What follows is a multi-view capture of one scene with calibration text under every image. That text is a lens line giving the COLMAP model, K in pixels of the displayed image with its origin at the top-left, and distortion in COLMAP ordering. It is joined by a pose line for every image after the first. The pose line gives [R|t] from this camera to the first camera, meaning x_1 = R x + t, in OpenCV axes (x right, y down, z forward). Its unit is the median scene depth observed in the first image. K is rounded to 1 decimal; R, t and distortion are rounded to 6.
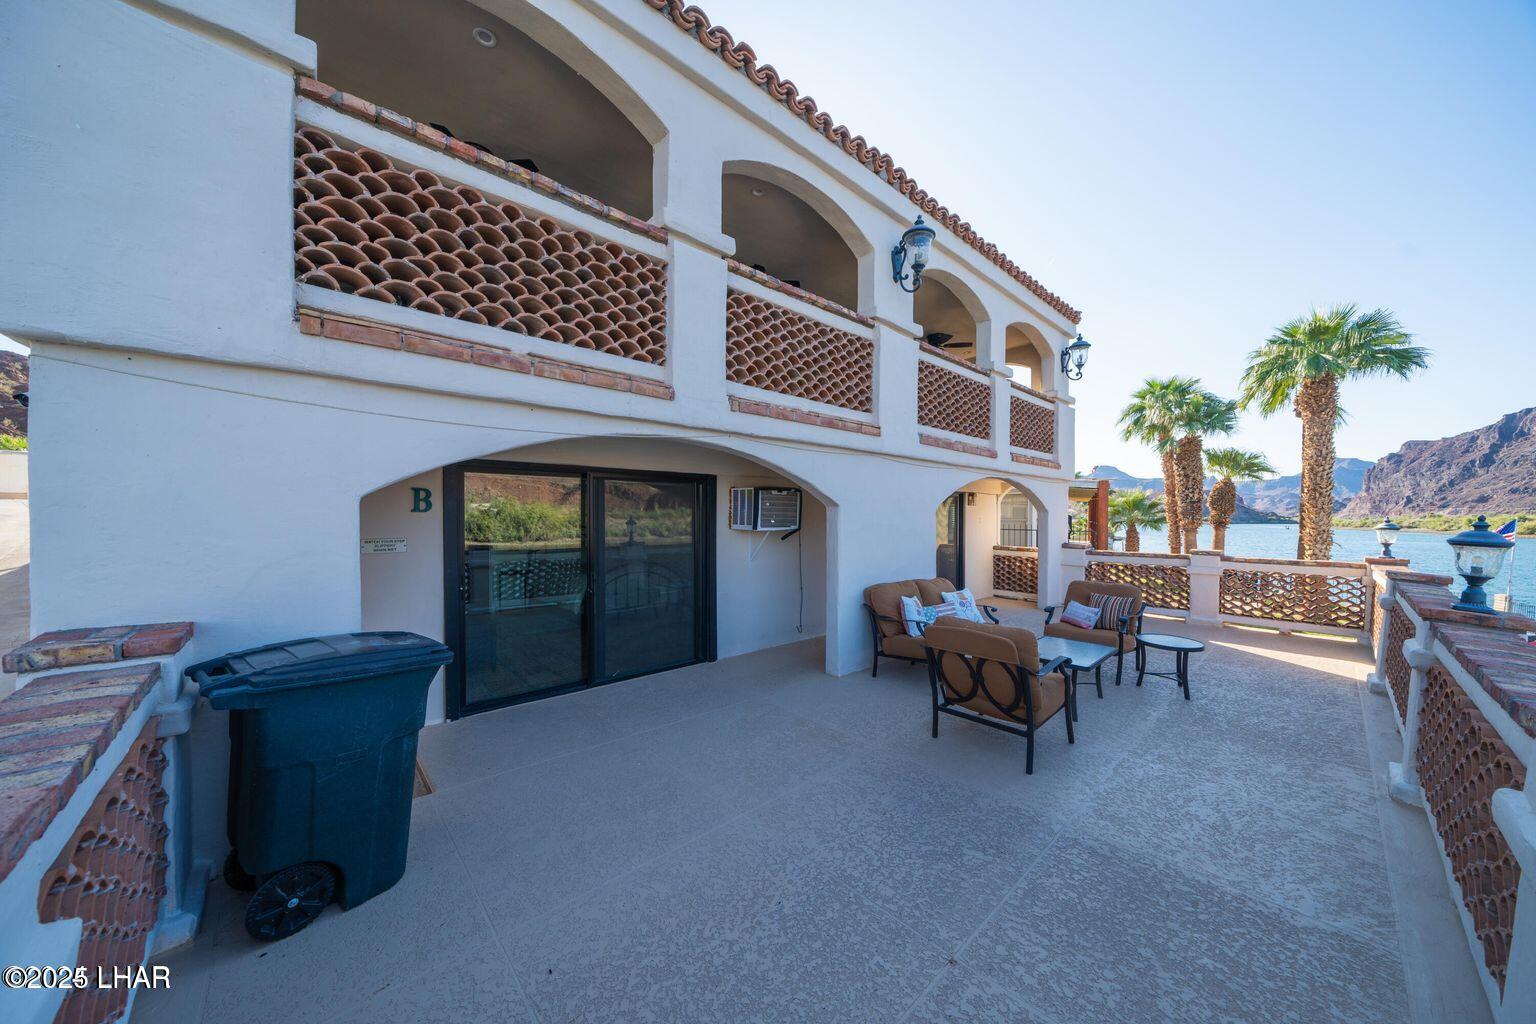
lens RADIAL K [[524.3, 0, 771.8], [0, 524.3, 527.6], [0, 0, 1]] dist [-0.006405, 0.000588]
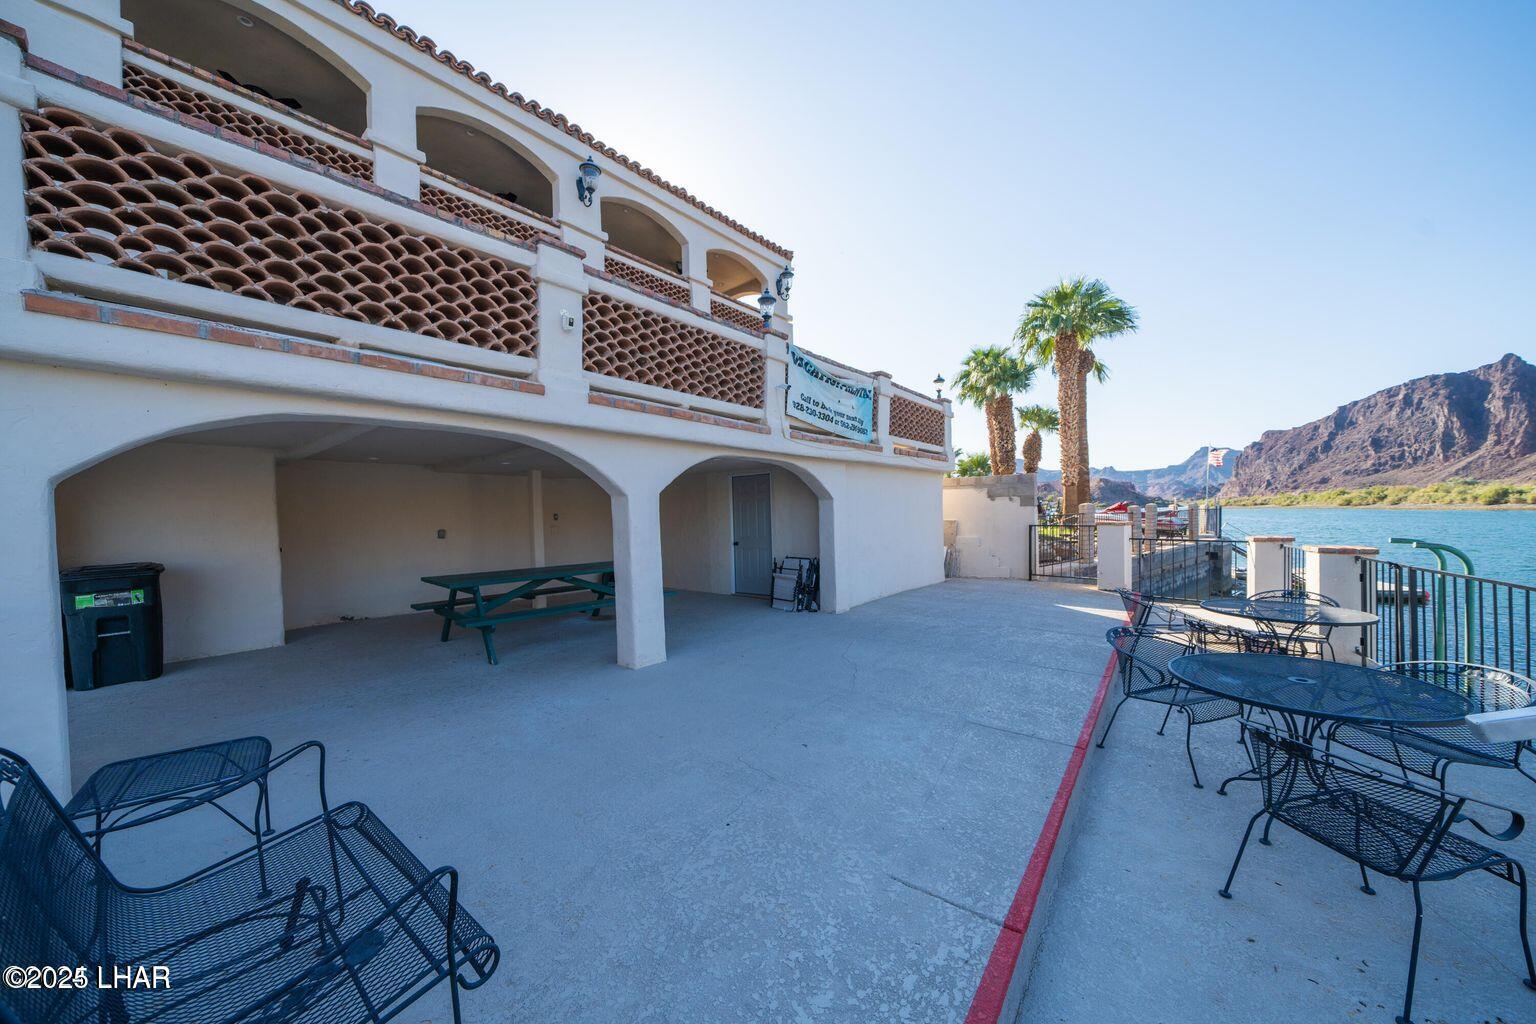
lens RADIAL K [[524.3, 0, 762.1], [0, 524.3, 528.8], [0, 0, 1]] dist [-0.006405, 0.000588]
pose [[0.993721, -0.029019, 0.108056, 0.360357], [0.028366, 0.999569, 0.007571, 0.307171], [-0.108229, -0.004458, 0.994116, -0.359728]]
